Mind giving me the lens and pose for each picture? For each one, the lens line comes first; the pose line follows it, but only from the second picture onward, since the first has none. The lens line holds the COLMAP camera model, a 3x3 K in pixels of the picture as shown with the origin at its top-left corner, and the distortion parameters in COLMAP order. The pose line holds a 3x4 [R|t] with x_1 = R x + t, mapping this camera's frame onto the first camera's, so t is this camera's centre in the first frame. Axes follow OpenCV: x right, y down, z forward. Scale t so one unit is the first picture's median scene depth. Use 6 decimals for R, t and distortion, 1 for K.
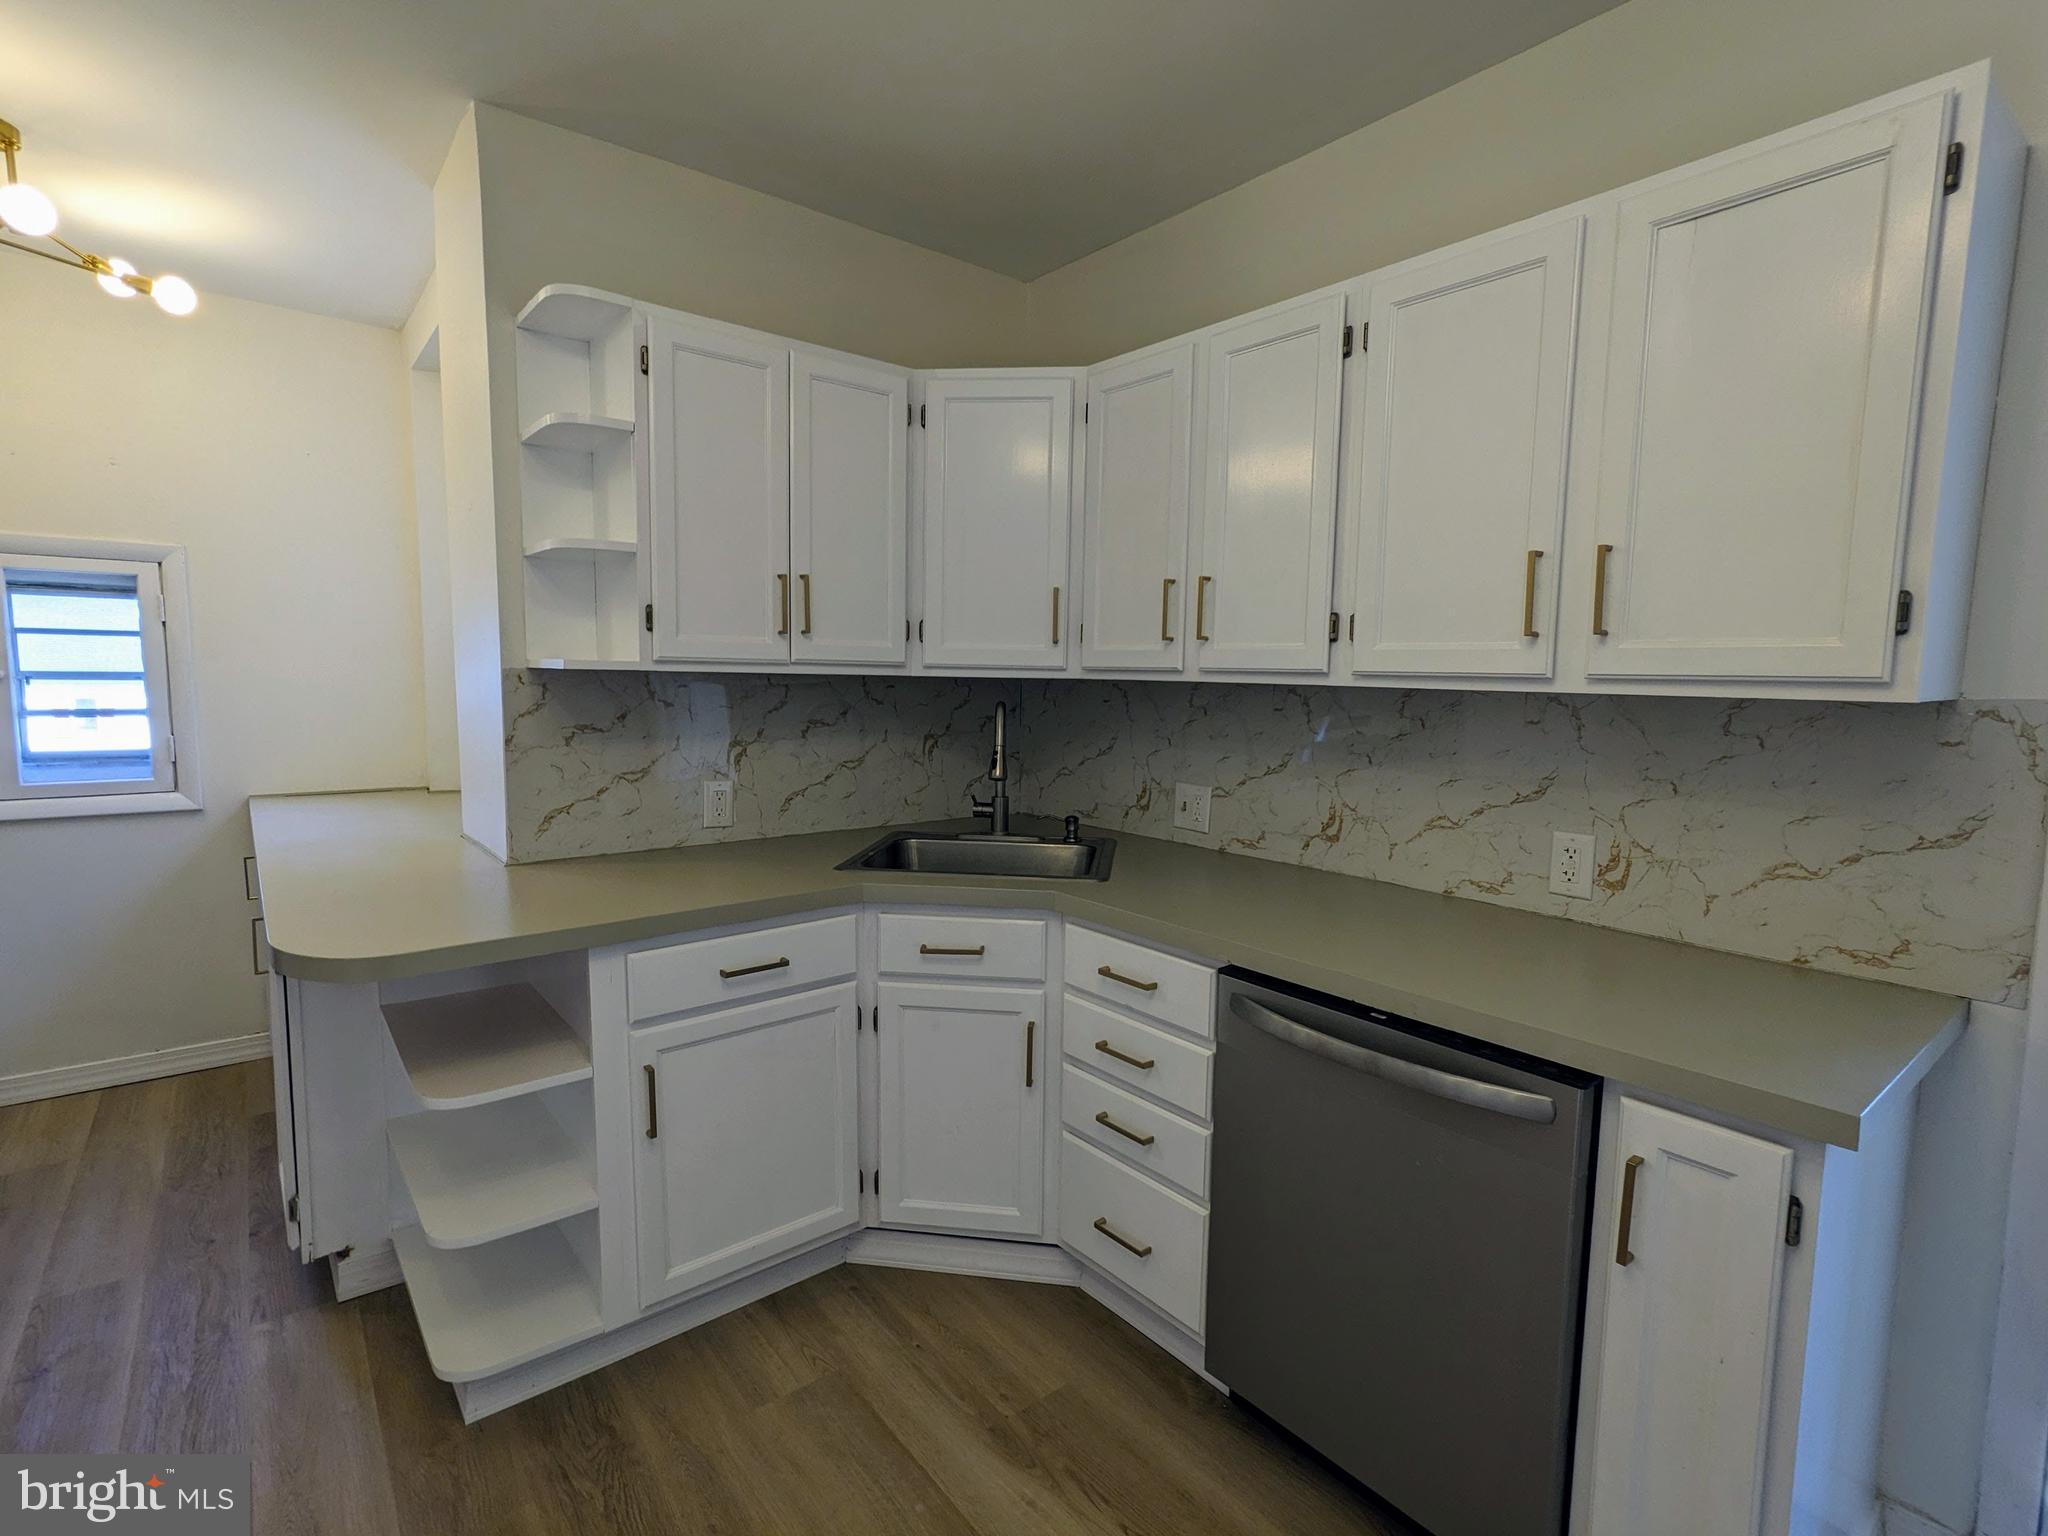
lens RADIAL K [[988.1, 0, 1024.5], [0, 988.1, 769.7], [0, 0, 1]] dist [0.000708, 0.000813]
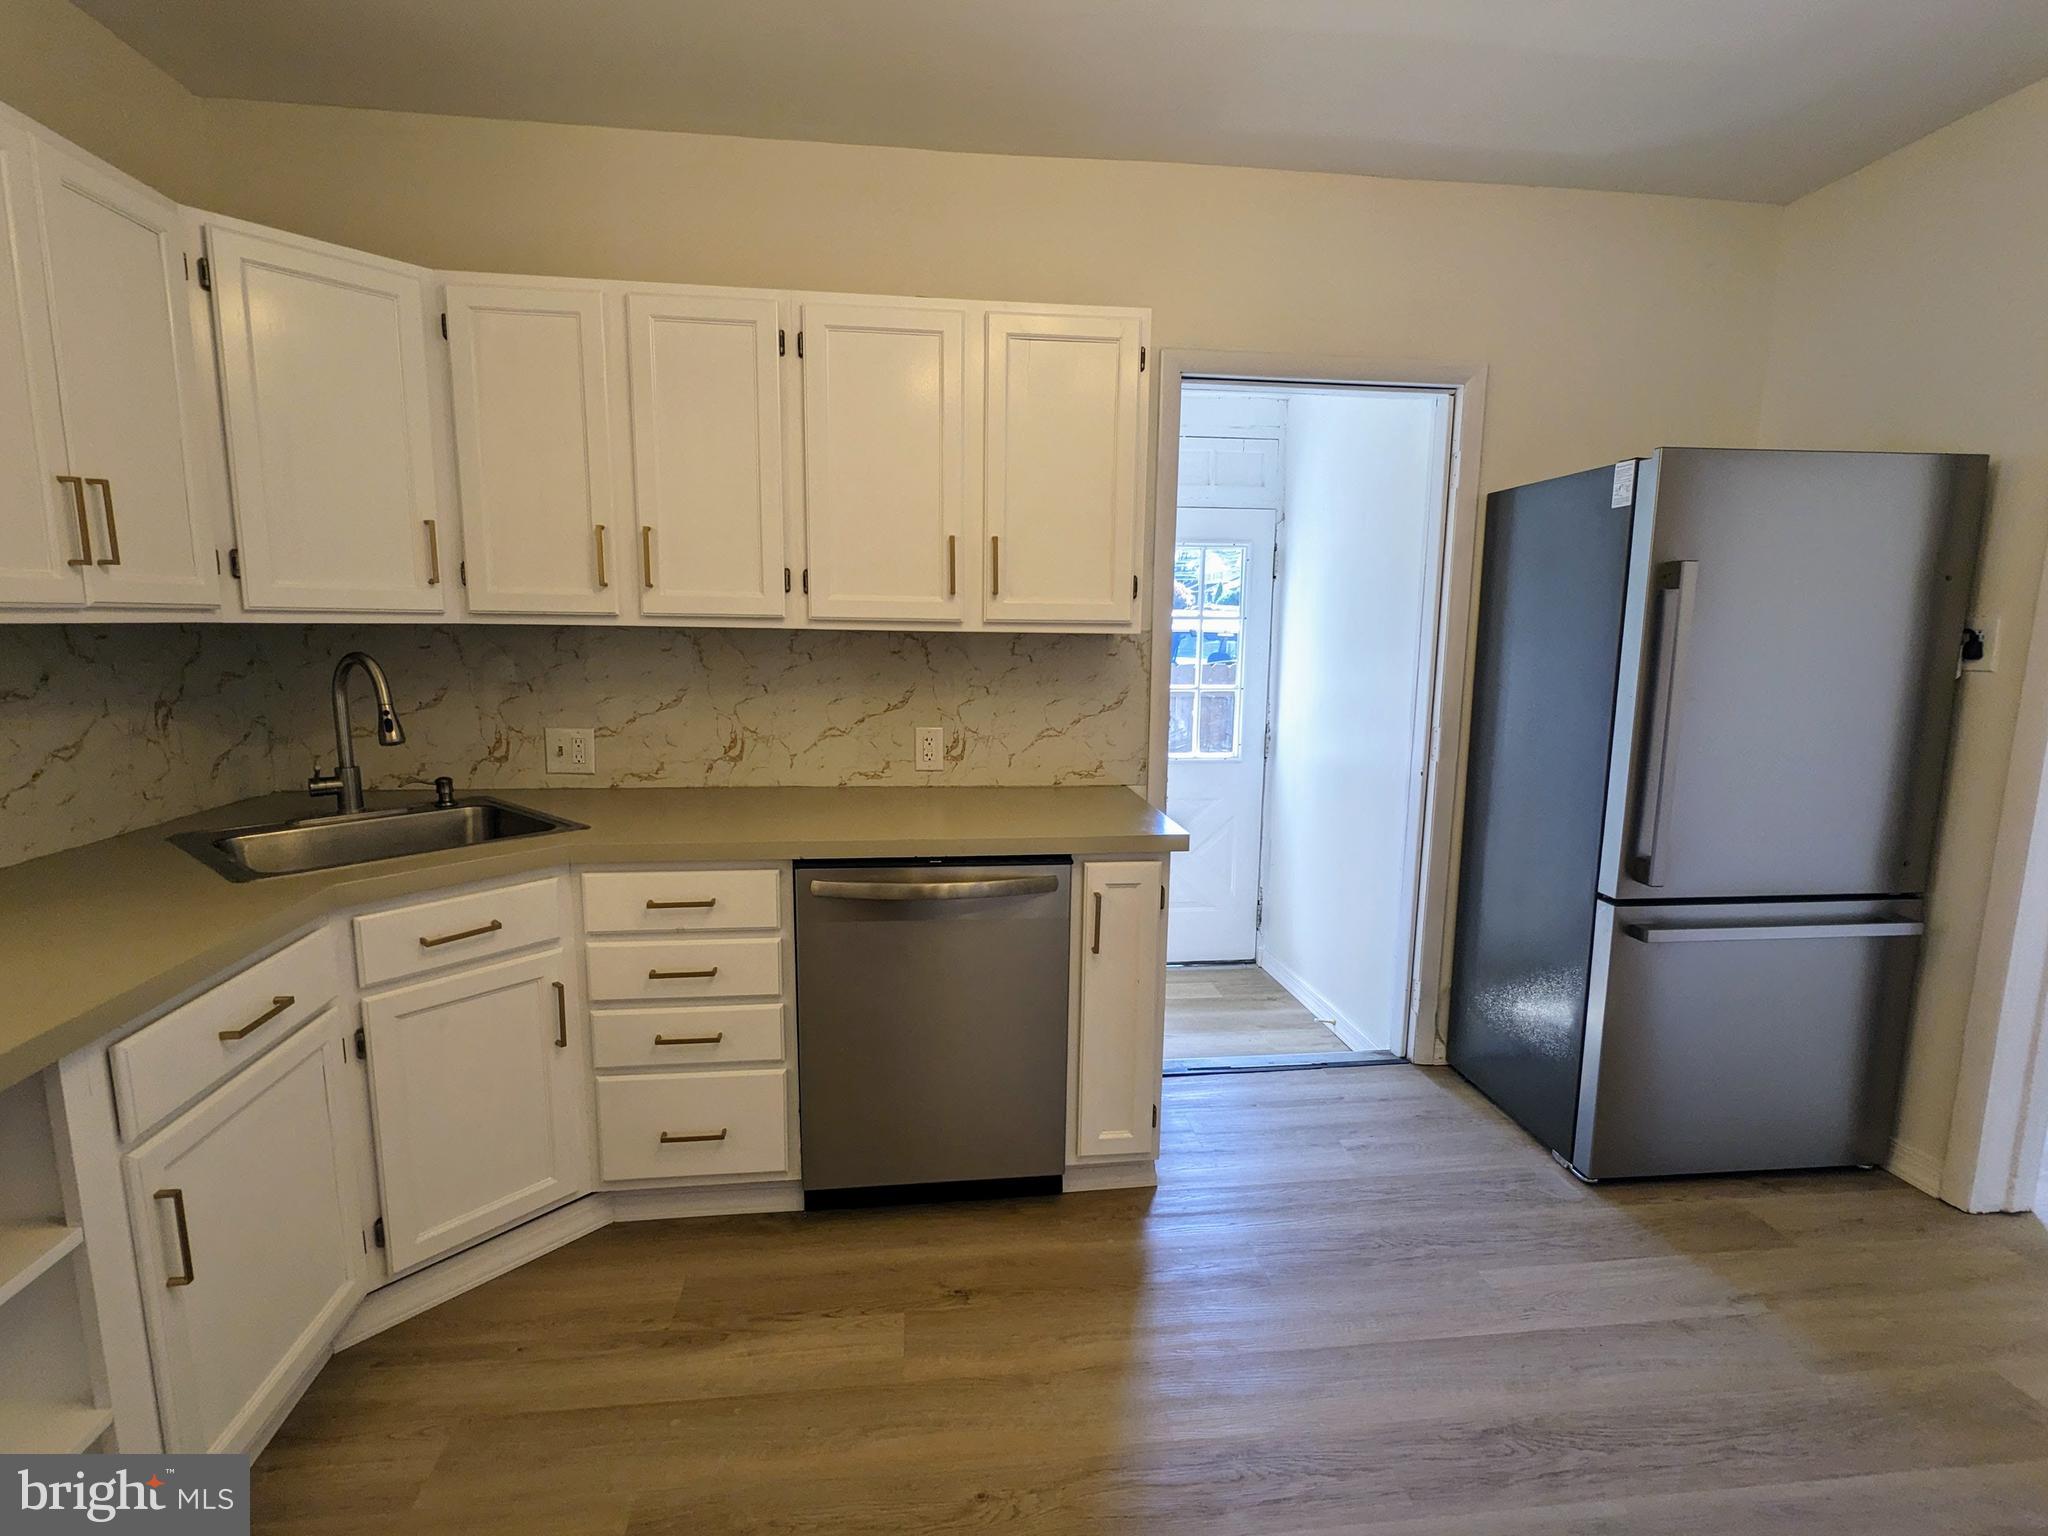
lens RADIAL K [[988.1, 0, 1025.5], [0, 988.1, 769.3], [0, 0, 1]] dist [0.000708, 0.000813]
pose [[0.526436, -0.138334, 0.838886, -0.547892], [0.079890, 0.990358, 0.113177, -0.025536], [-0.846453, 0.007438, 0.532411, 0.093302]]
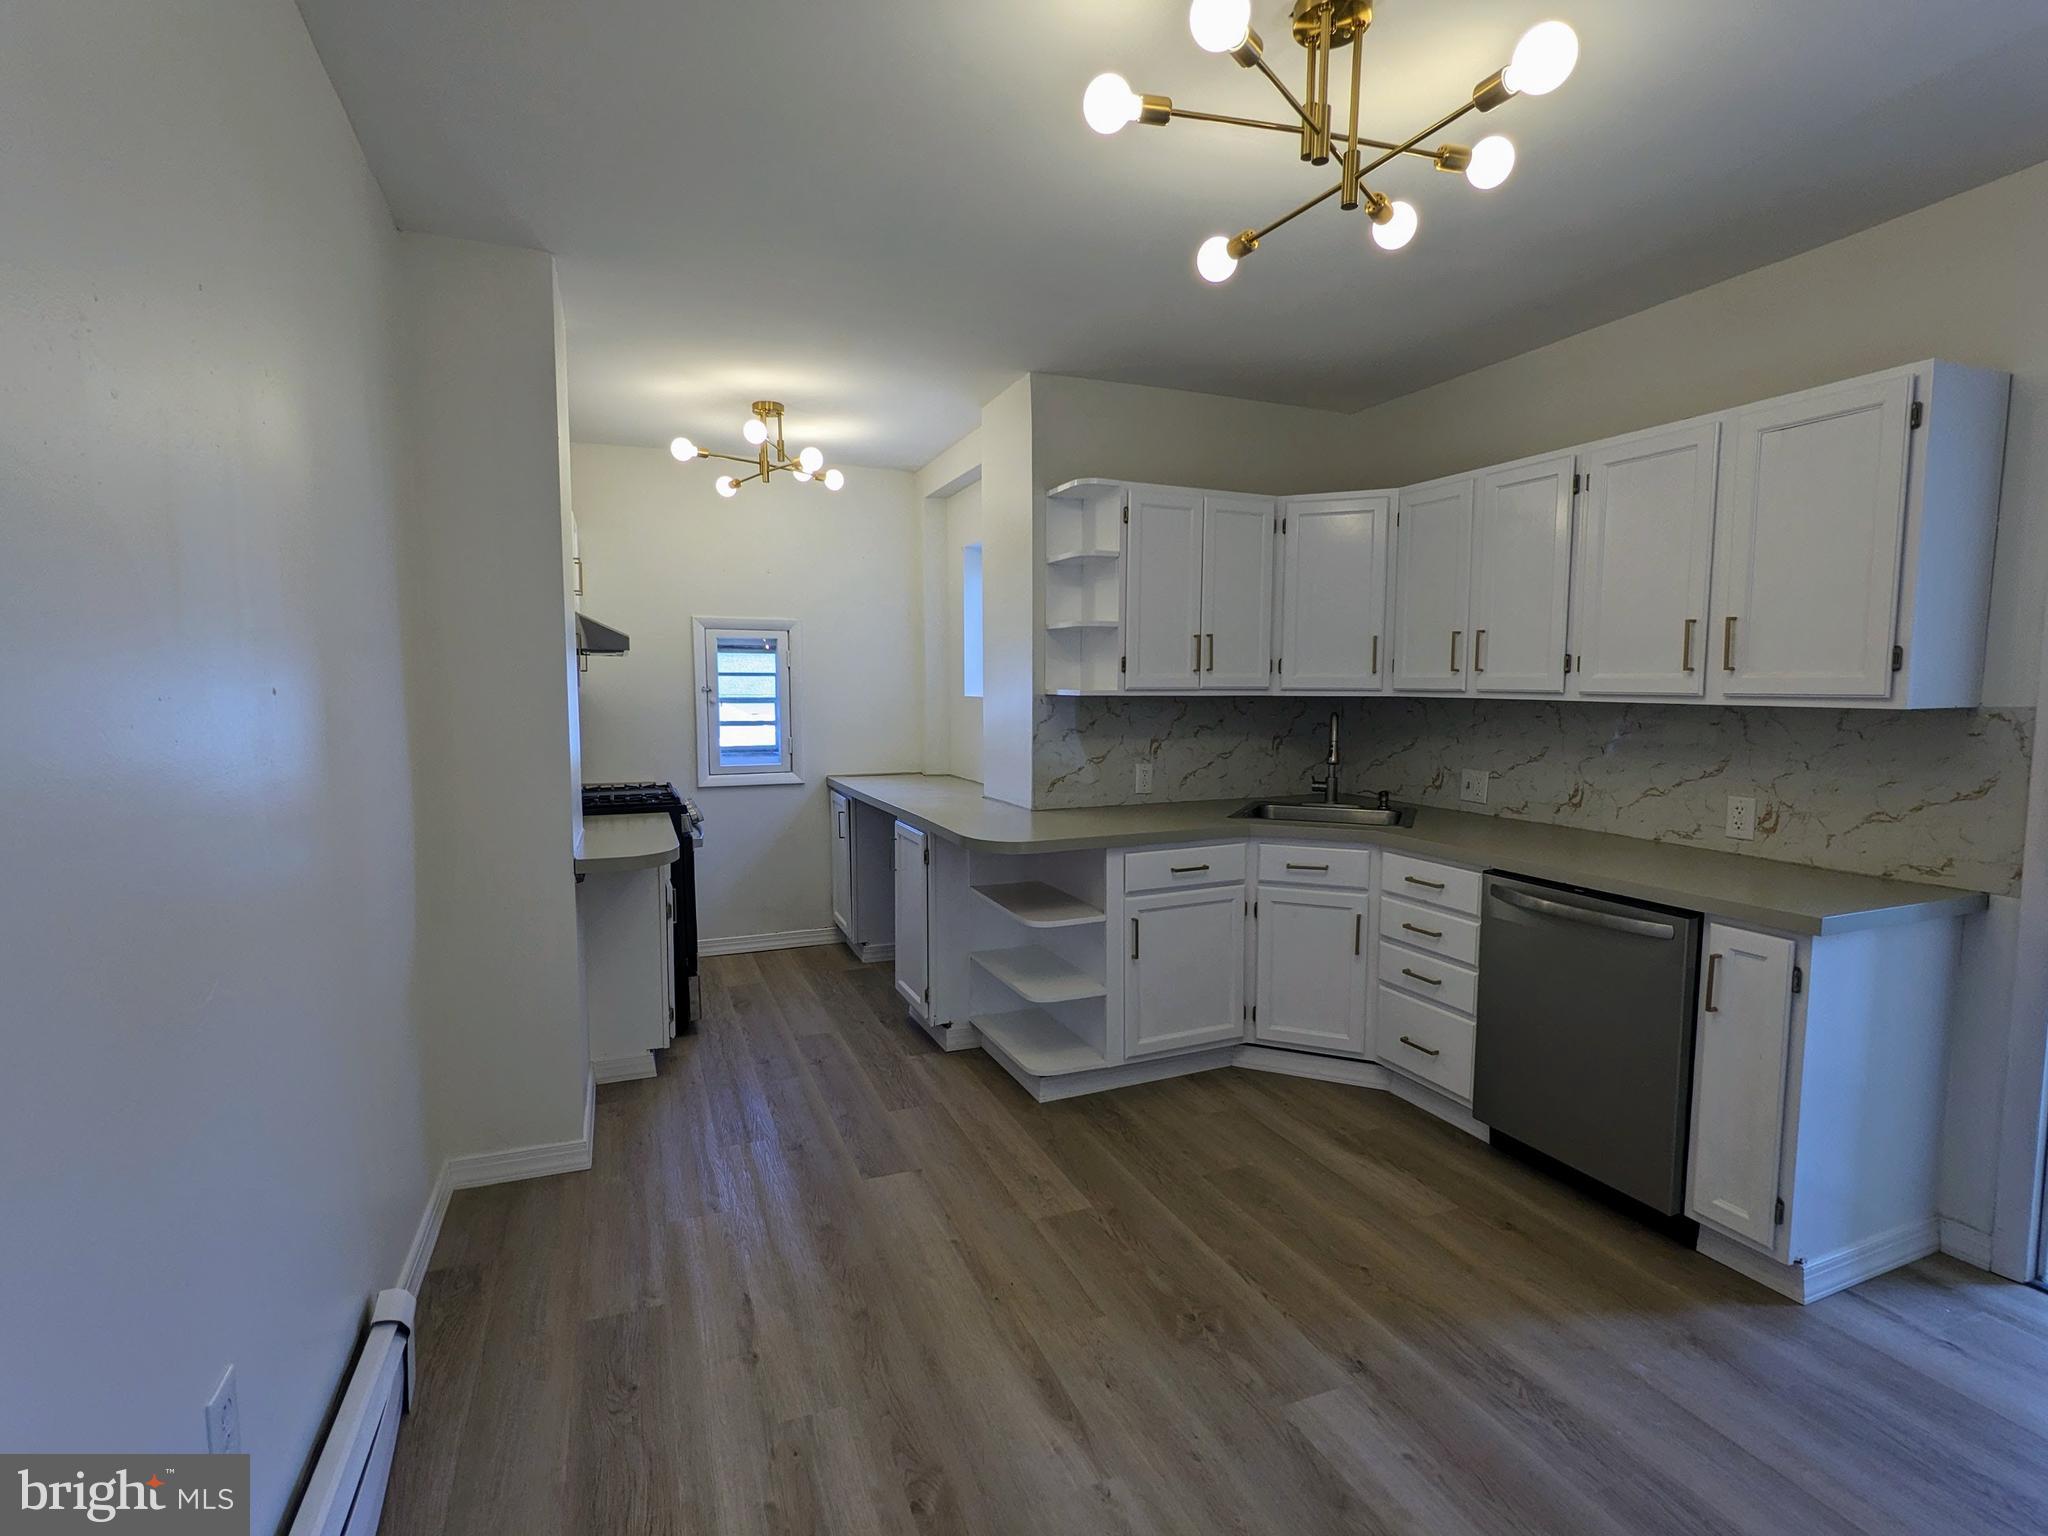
lens RADIAL K [[988.1, 0, 1021.8], [0, 988.1, 766.4], [0, 0, 1]] dist [0.000708, 0.000813]
pose [[0.959974, 0.009169, -0.279939, -0.072132], [-0.013885, 0.999793, -0.014868, 0.050418], [0.279744, 0.018159, 0.959903, -0.692594]]
